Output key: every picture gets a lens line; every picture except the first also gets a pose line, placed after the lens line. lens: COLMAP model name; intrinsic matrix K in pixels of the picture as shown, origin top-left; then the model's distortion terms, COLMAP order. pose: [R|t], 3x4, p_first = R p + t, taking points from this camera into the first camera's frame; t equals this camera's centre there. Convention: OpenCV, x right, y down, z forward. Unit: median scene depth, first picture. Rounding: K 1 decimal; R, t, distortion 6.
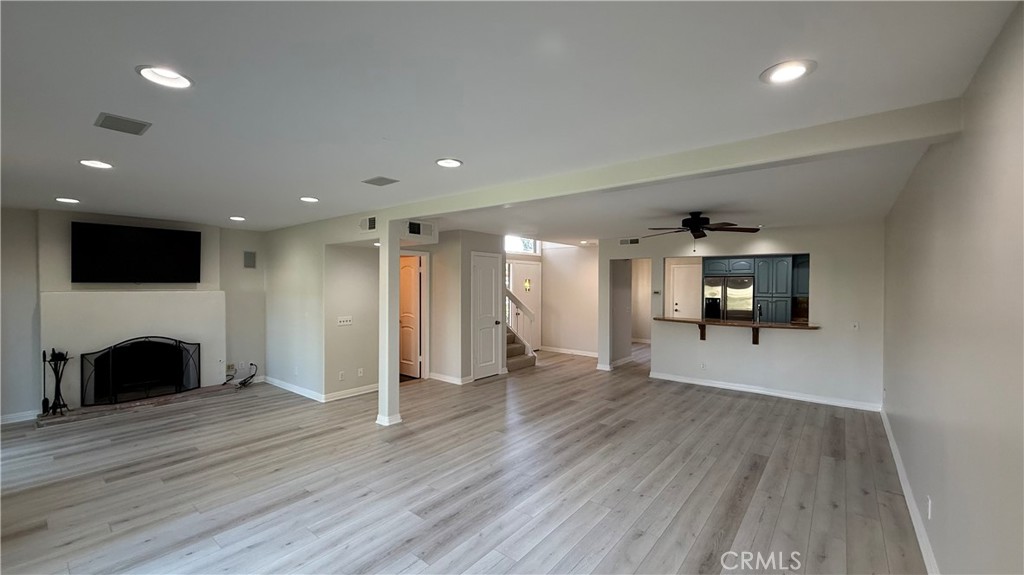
lens RADIAL K [[407.5, 0, 511.0], [0, 407.5, 288.9], [0, 0, 1]] dist [-0.003234, 0.000489]
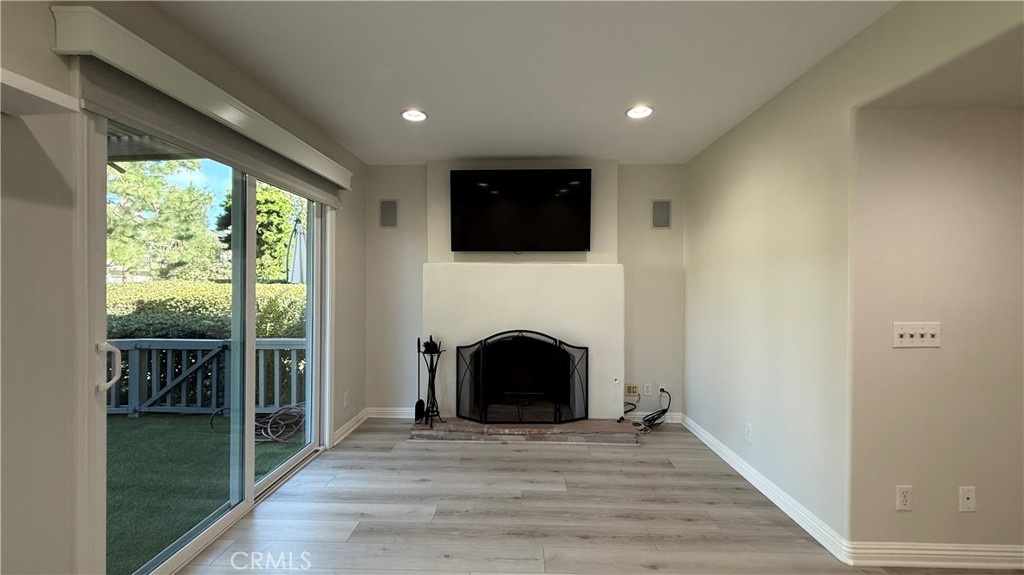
lens RADIAL K [[407.5, 0, 510.1], [0, 407.5, 286.8], [0, 0, 1]] dist [-0.003234, 0.000489]
pose [[0.602318, 0.006050, -0.798233, -0.362610], [-0.010078, 0.999949, -0.000025, 0.045480], [0.798192, 0.008060, 0.602349, 0.563951]]
